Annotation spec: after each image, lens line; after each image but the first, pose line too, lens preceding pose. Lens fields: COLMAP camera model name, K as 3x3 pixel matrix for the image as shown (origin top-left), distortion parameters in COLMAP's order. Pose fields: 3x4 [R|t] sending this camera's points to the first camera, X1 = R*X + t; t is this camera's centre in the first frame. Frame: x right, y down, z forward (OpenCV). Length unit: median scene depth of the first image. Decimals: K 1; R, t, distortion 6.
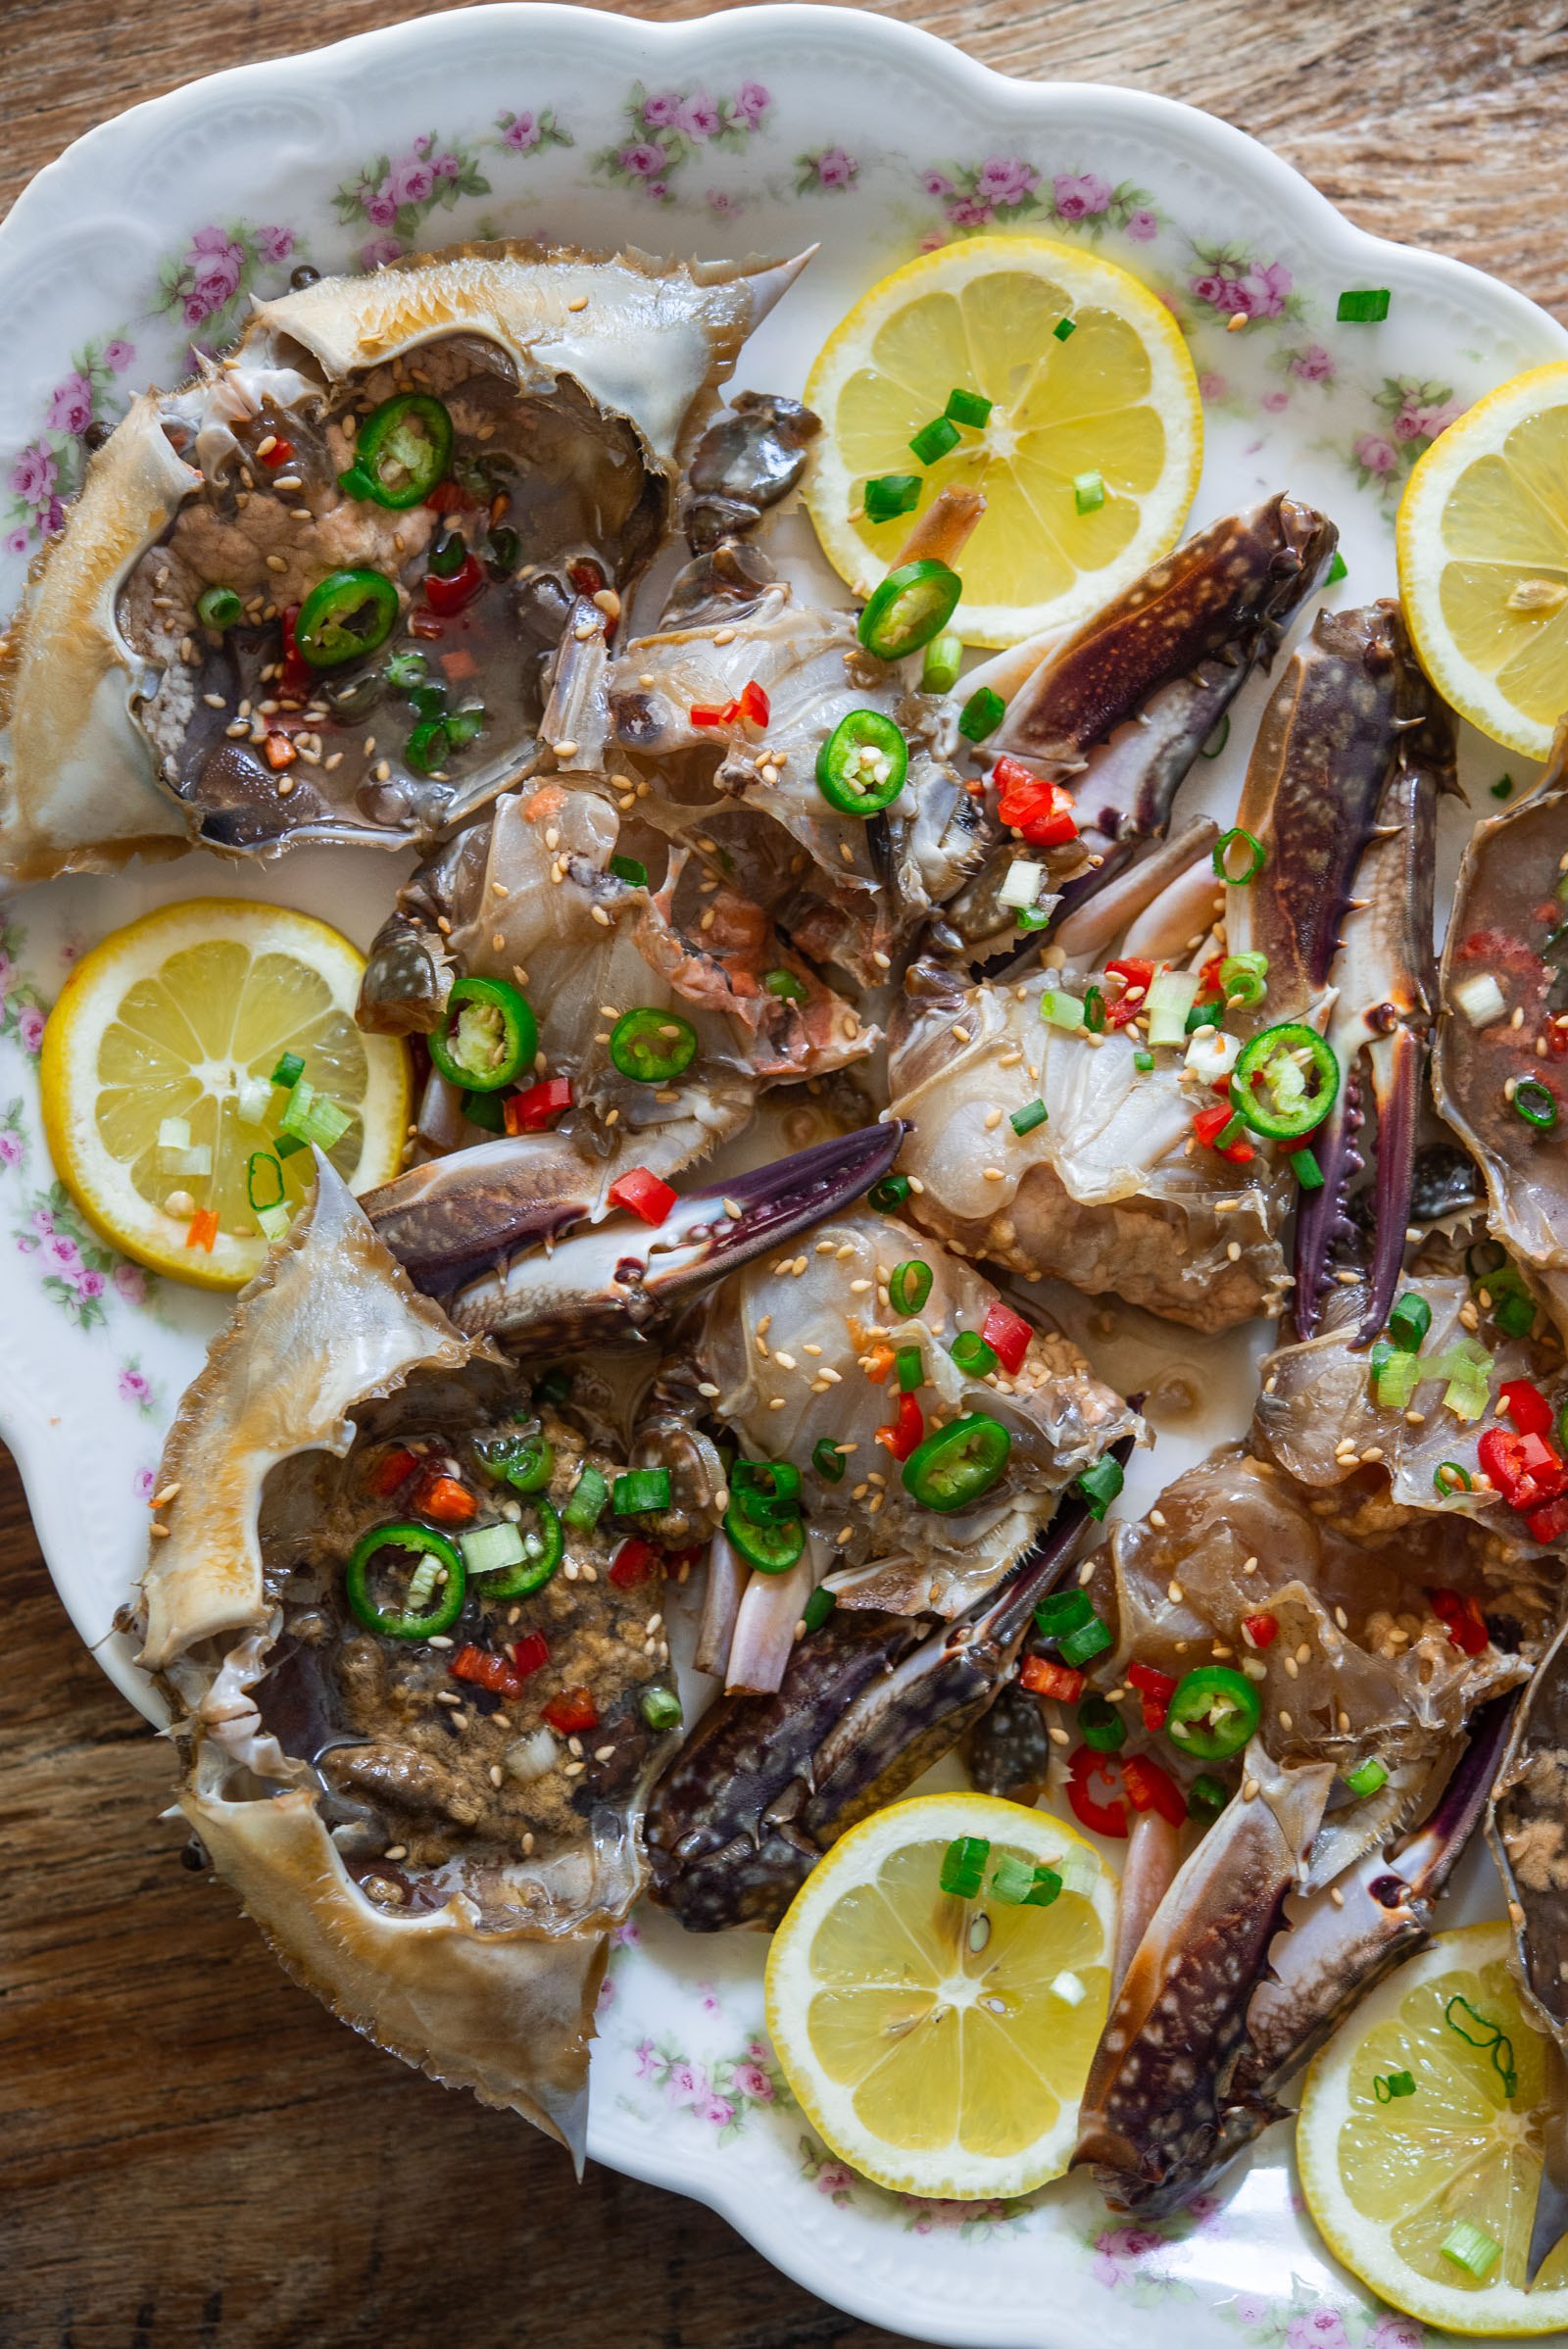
lens RADIAL K [[3675.4, 0, 784.0], [0, 3675.4, 1174.5], [0, 0, 1]] dist [0.014289, 0.159150]
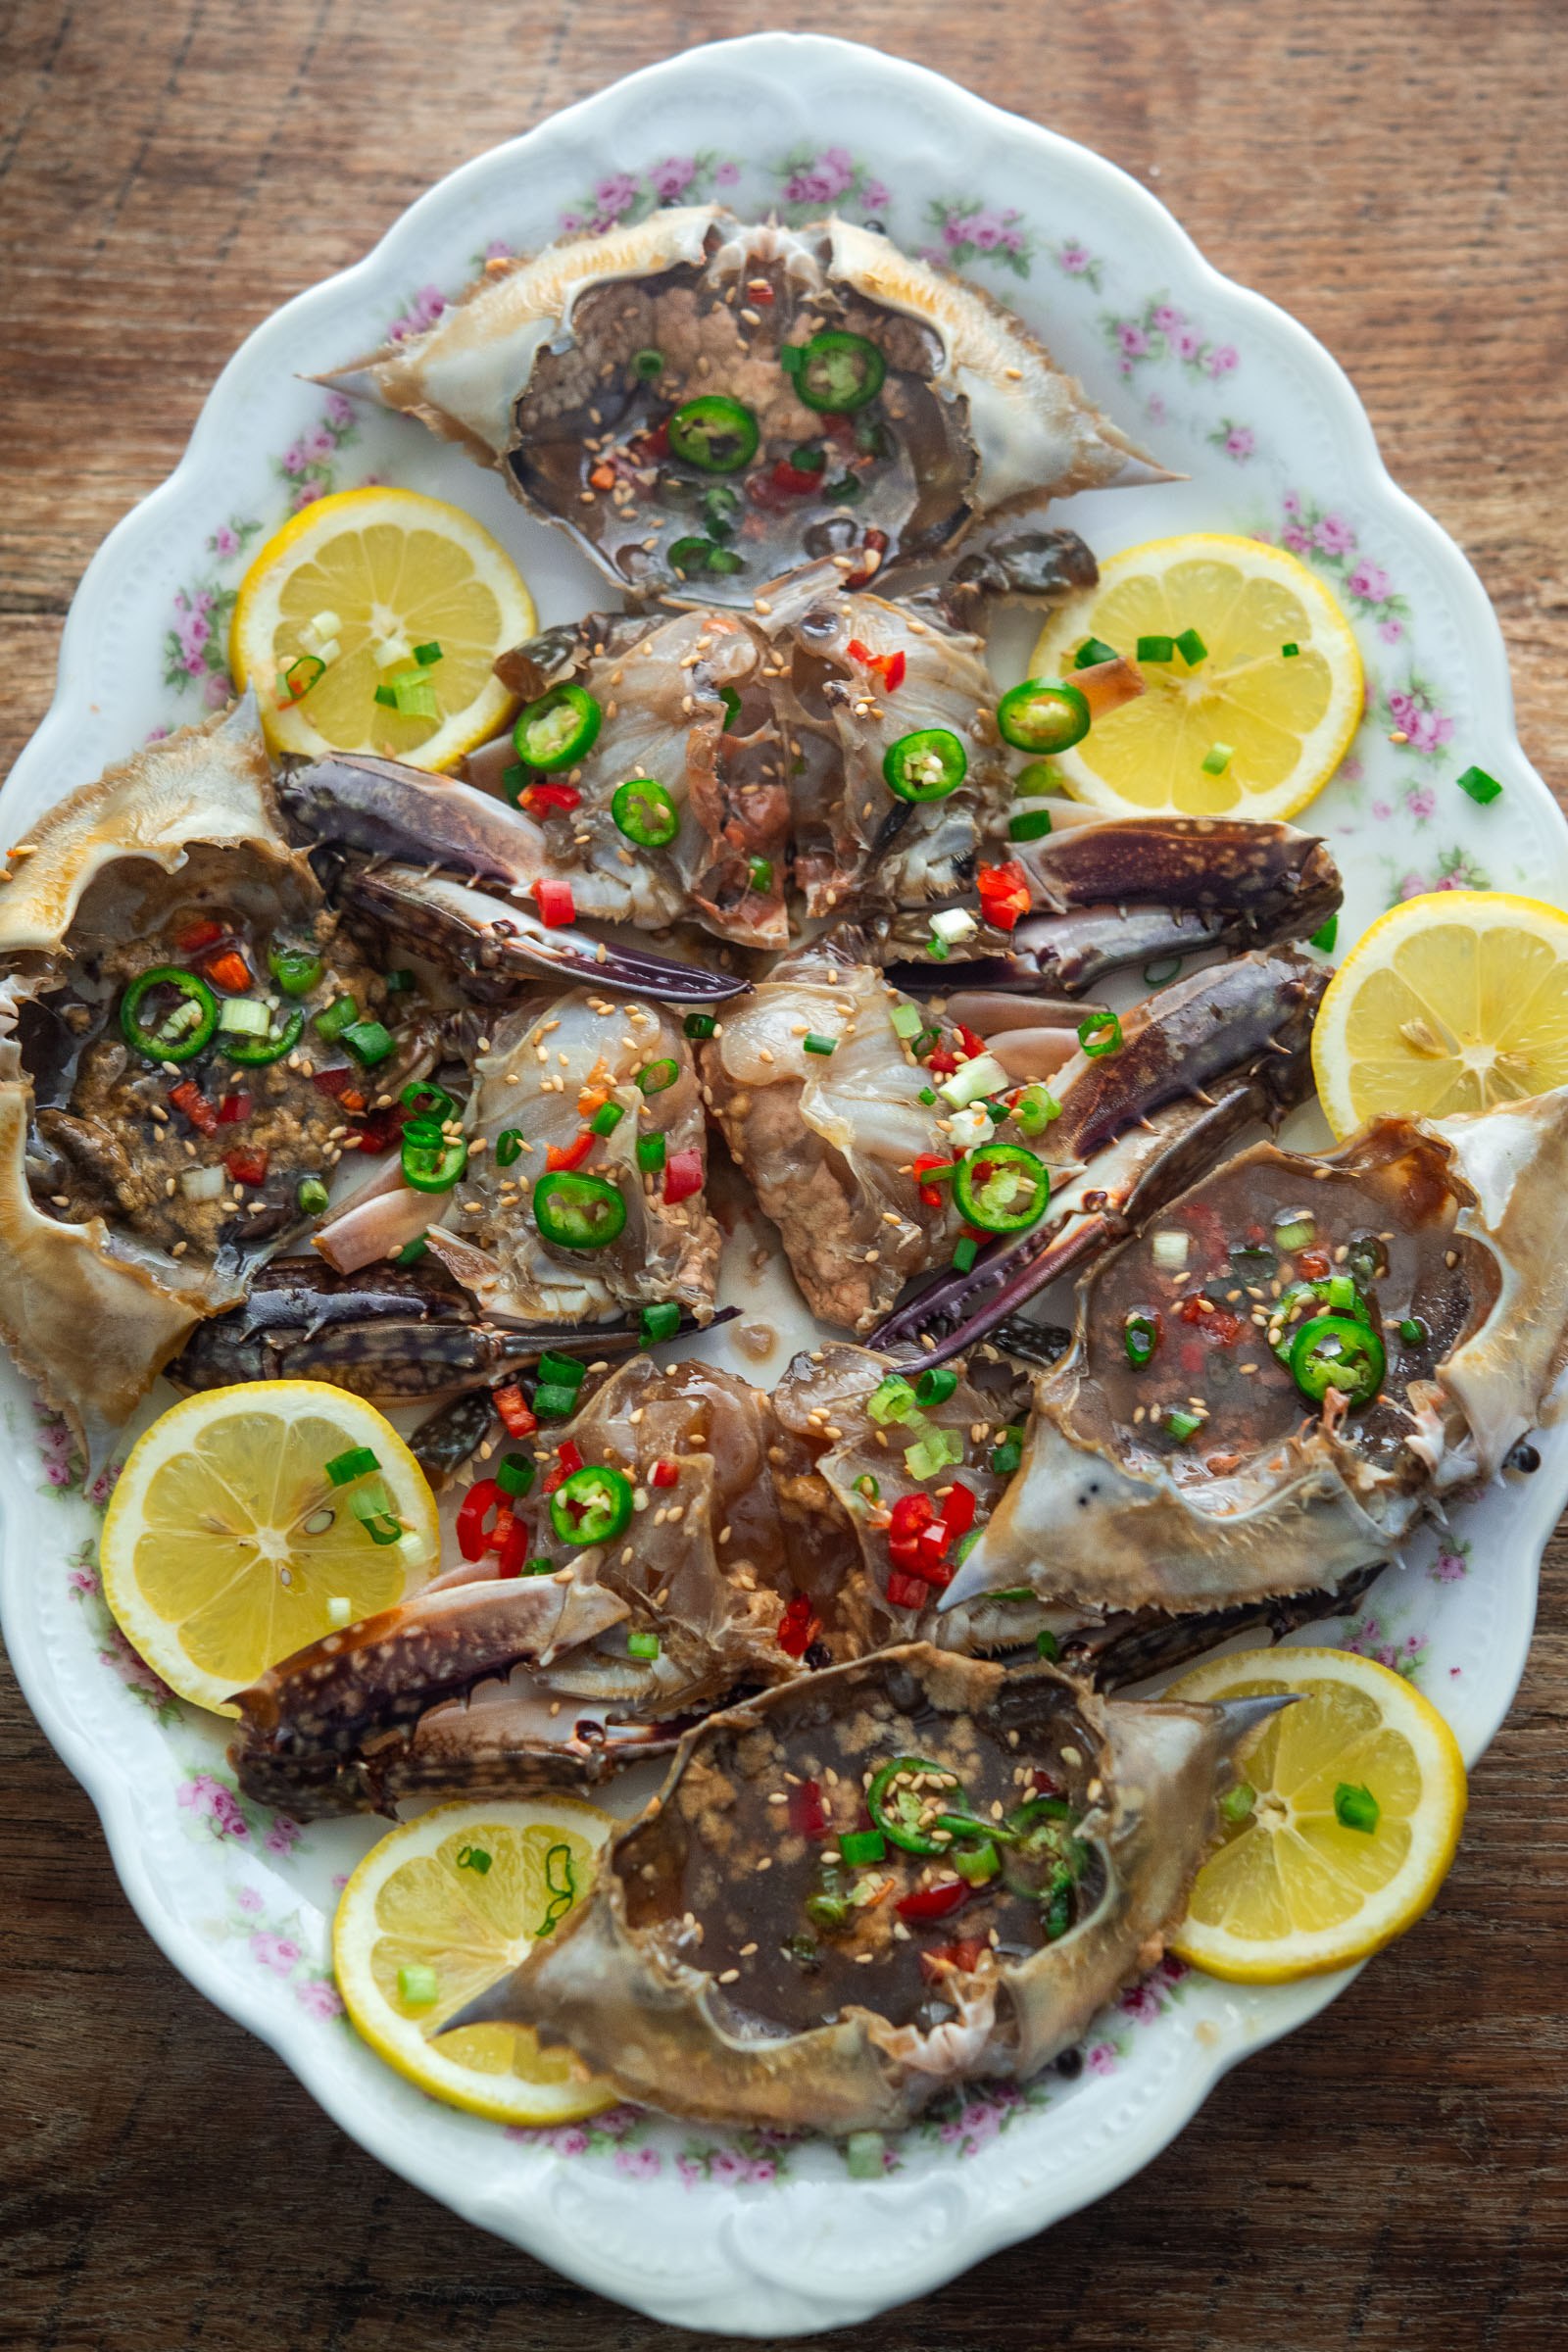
lens RADIAL K [[3680.0, 0, 784.0], [0, 3680.0, 1176.0], [0, 0, 1]] dist [0.014289, 0.159150]
pose [[0.718478, 0.674480, -0.169898, 0.287921], [-0.695138, 0.704704, -0.142039, 0.192818], [0.023926, 0.220154, 0.975172, -0.178040]]
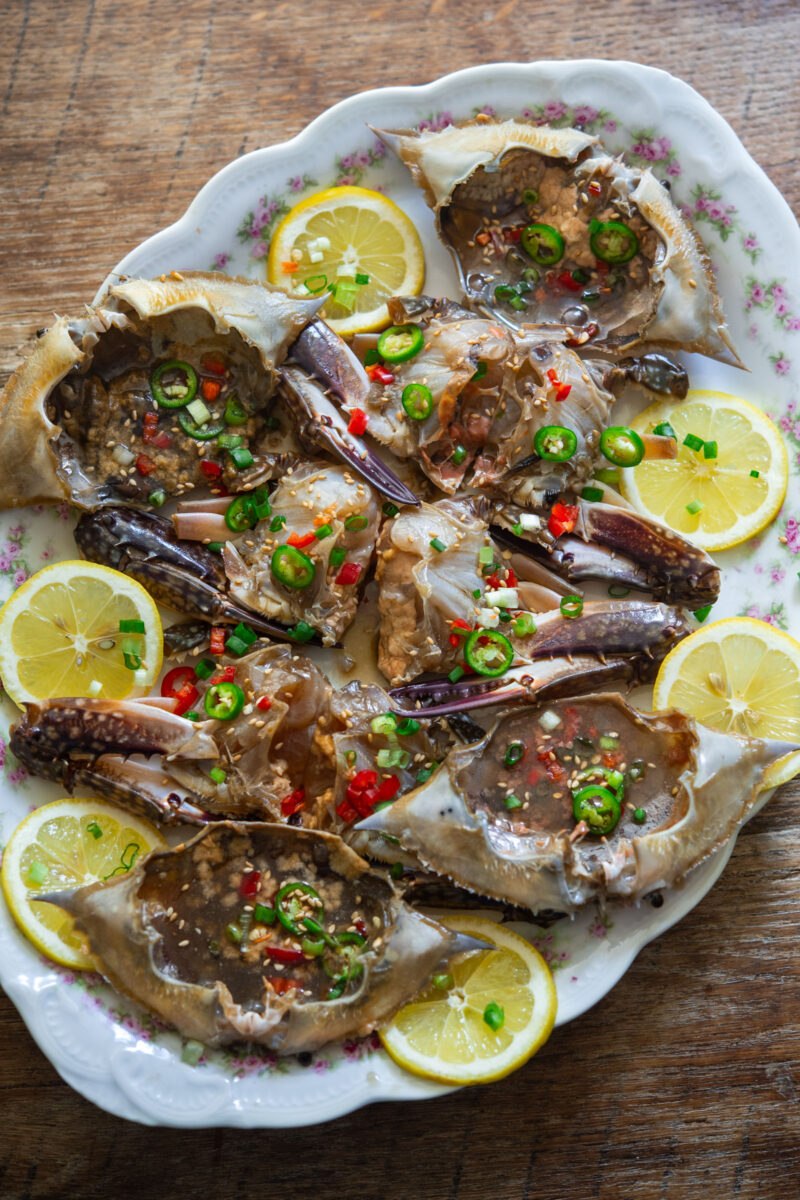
lens RADIAL K [[1877.6, 0, 400.0], [0, 1877.6, 600.0], [0, 0, 1]] dist [0.014289, 0.159150]
pose [[0.315937, 0.927737, -0.198714, 0.327622], [-0.948731, 0.311056, -0.056168, 0.086055], [0.009702, 0.206272, 0.978447, -0.189321]]
